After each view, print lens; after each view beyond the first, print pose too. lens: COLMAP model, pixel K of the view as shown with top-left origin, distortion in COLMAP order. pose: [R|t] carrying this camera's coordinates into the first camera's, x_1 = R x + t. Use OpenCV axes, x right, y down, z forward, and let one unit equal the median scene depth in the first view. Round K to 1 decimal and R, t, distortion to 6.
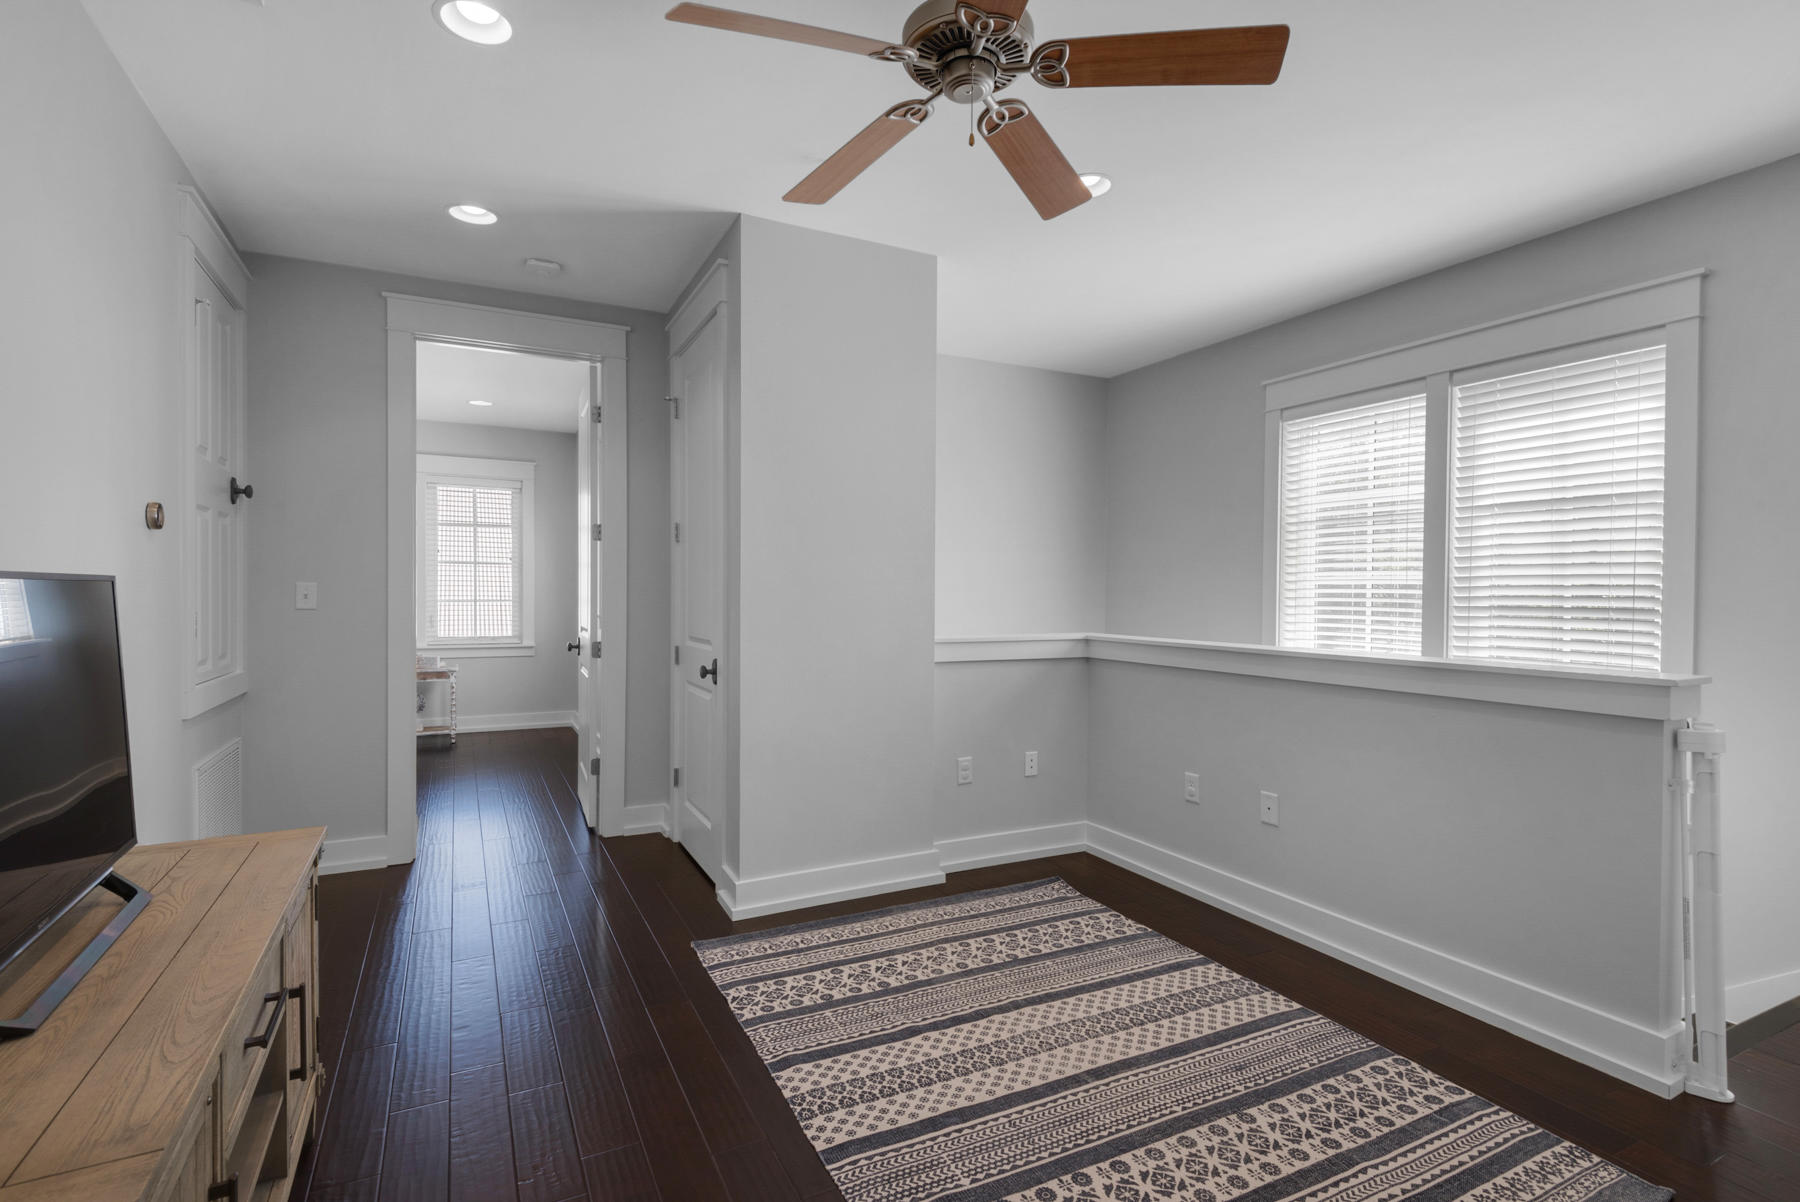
lens RADIAL K [[811.9, 0, 916.4], [0, 811.9, 592.0], [0, 0, 1]] dist [0.005606, -0.005275]
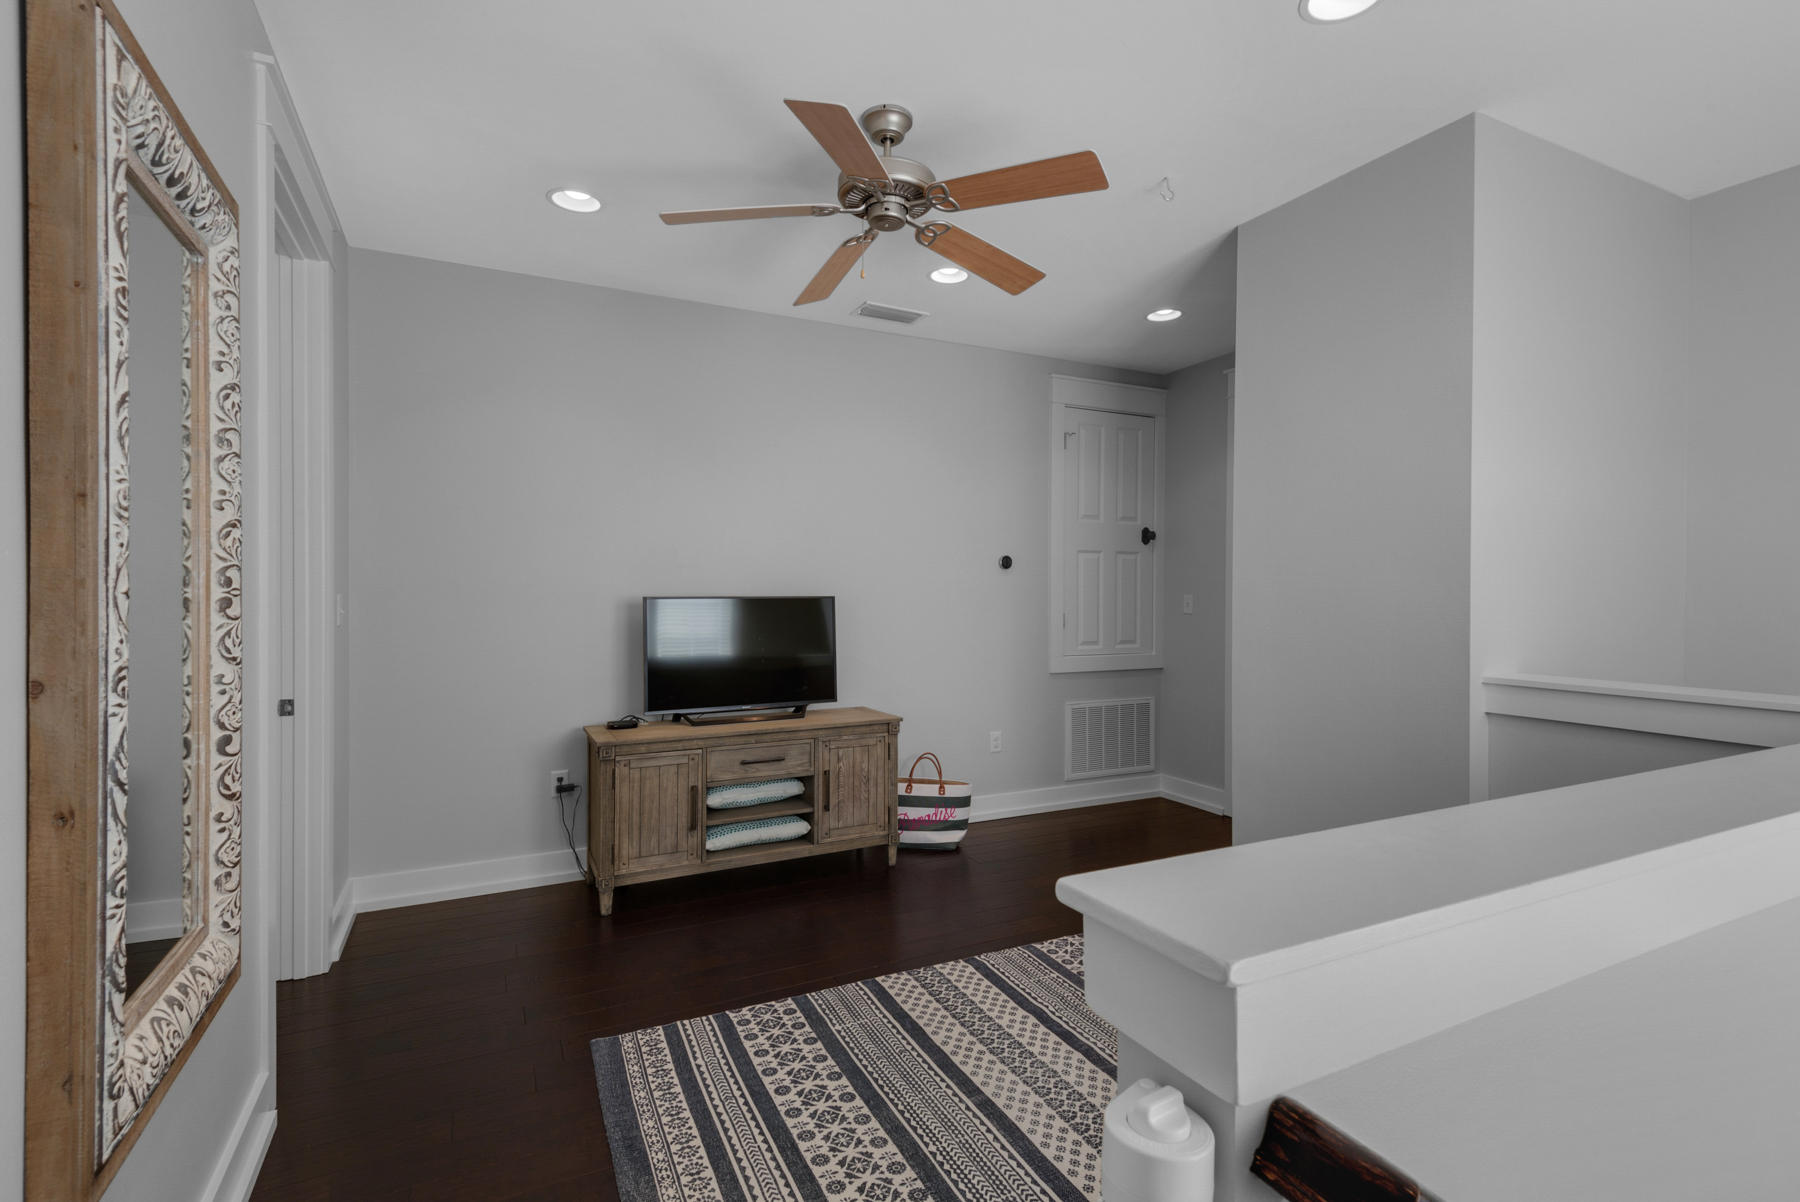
lens RADIAL K [[811.9, 0, 903.5], [0, 811.9, 595.3], [0, 0, 1]] dist [0.005606, -0.005275]
pose [[0.032756, 0.004298, -0.999454, 1.202463], [-0.011836, 0.999922, 0.003912, -0.022088], [0.999393, 0.011701, 0.032804, 0.870484]]
